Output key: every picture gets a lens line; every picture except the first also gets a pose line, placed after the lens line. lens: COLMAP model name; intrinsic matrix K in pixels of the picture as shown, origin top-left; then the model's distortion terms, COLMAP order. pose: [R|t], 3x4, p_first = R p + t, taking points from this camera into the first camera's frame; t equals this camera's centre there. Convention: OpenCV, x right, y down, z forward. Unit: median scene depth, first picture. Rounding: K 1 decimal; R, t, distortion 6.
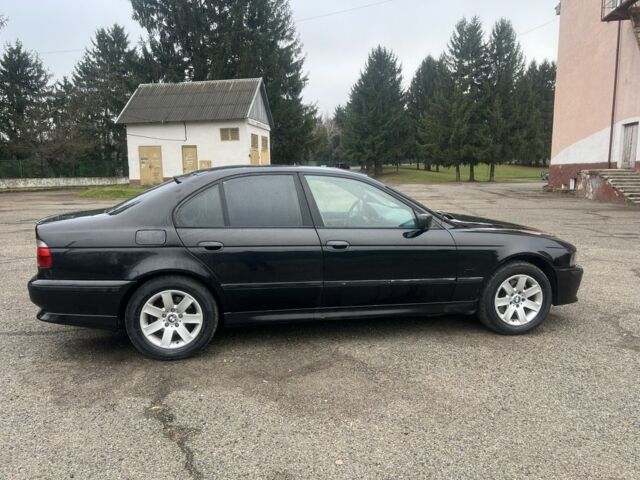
lens RADIAL K [[476.9, 0, 318.7], [0, 476.9, 237.4], [0, 0, 1]] dist [0.041982, -0.046657]
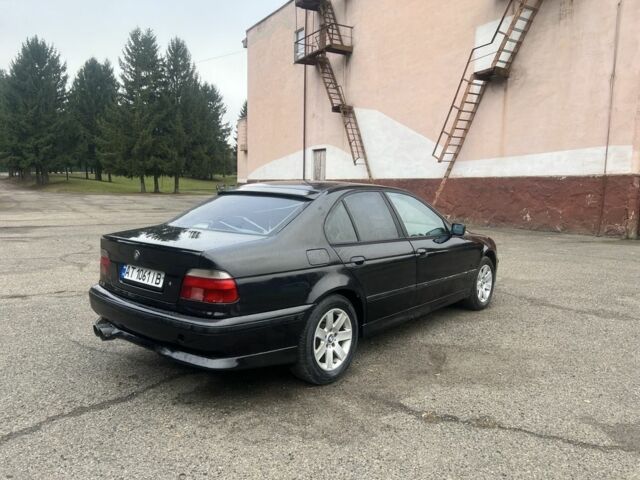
lens RADIAL K [[476.8, 0, 323.9], [0, 476.8, 235.7], [0, 0, 1]] dist [0.052900, -0.060710]
pose [[0.770555, -0.048696, 0.635511, -0.105833], [0.065829, 0.997825, -0.003359, -0.004304], [-0.633965, 0.044423, 0.772084, 0.028576]]
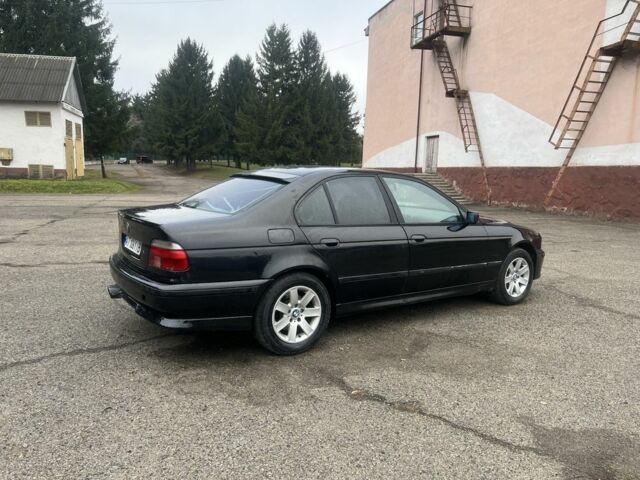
lens RADIAL K [[476.8, 0, 323.9], [0, 476.8, 235.7], [0, 0, 1]] dist [0.052900, -0.060710]
pose [[0.912305, -0.025609, 0.408709, -0.076469], [0.024506, 0.999668, 0.007937, -0.000740], [-0.408777, 0.002775, 0.912630, 0.003738]]
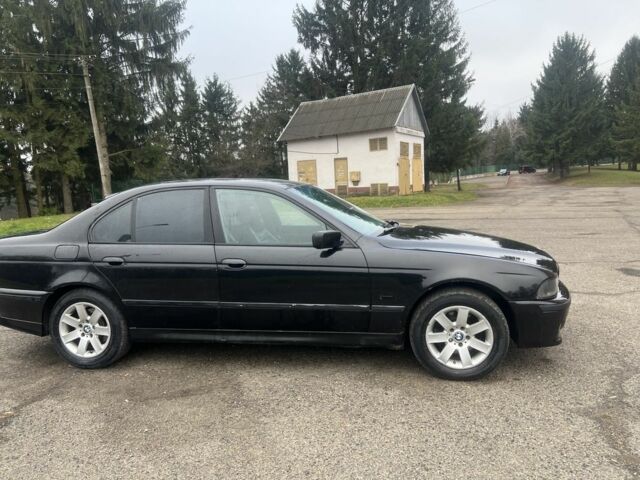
lens RADIAL K [[477.0, 0, 323.6], [0, 477.0, 242.0], [0, 0, 1]] dist [0.050397, -0.056487]
pose [[0.934997, 0.010769, -0.354492, 0.063483], [-0.013699, 0.999890, -0.005758, -0.002710], [0.354391, 0.010240, 0.935041, 0.021988]]
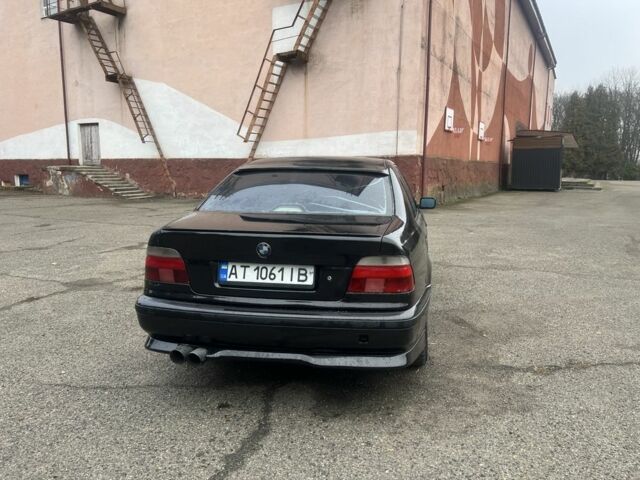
lens RADIAL K [[477.0, 0, 323.6], [0, 477.0, 242.0], [0, 0, 1]] dist [0.050397, -0.056487]
pose [[0.361097, -0.131689, 0.923183, -0.141182], [0.117881, 0.988483, 0.094895, -0.010573], [-0.925048, 0.074560, 0.372462, 0.093313]]
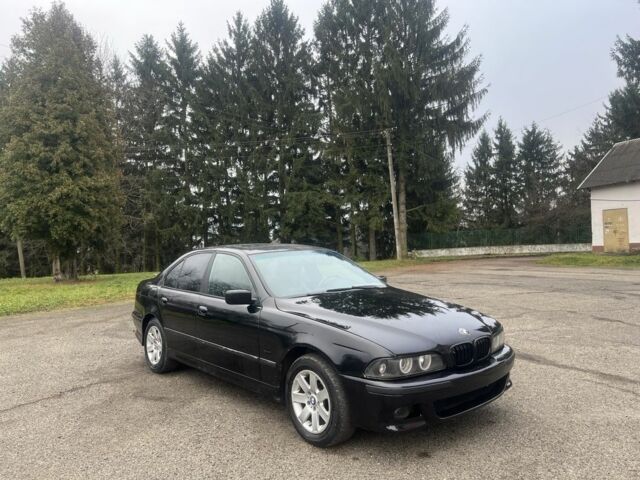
lens RADIAL K [[476.9, 0, 318.7], [0, 476.9, 237.4], [0, 0, 1]] dist [0.041982, -0.046657]
pose [[0.504446, -0.022723, -0.863144, 0.151392], [-0.092823, 0.992433, -0.080376, -0.011678], [0.858439, 0.120665, 0.498520, 0.072322]]
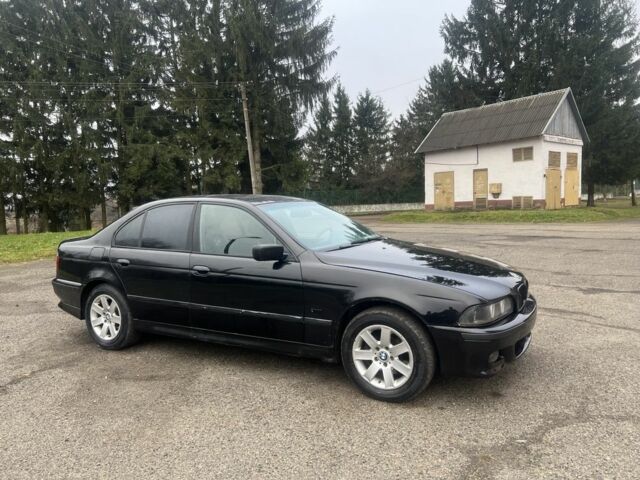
lens RADIAL K [[477.0, 0, 323.6], [0, 477.0, 242.0], [0, 0, 1]] dist [0.050397, -0.056487]
pose [[0.774012, 0.037542, -0.632057, 0.109212], [-0.062307, 0.997912, -0.017028, -0.005303], [0.630098, 0.052561, 0.774735, 0.040398]]
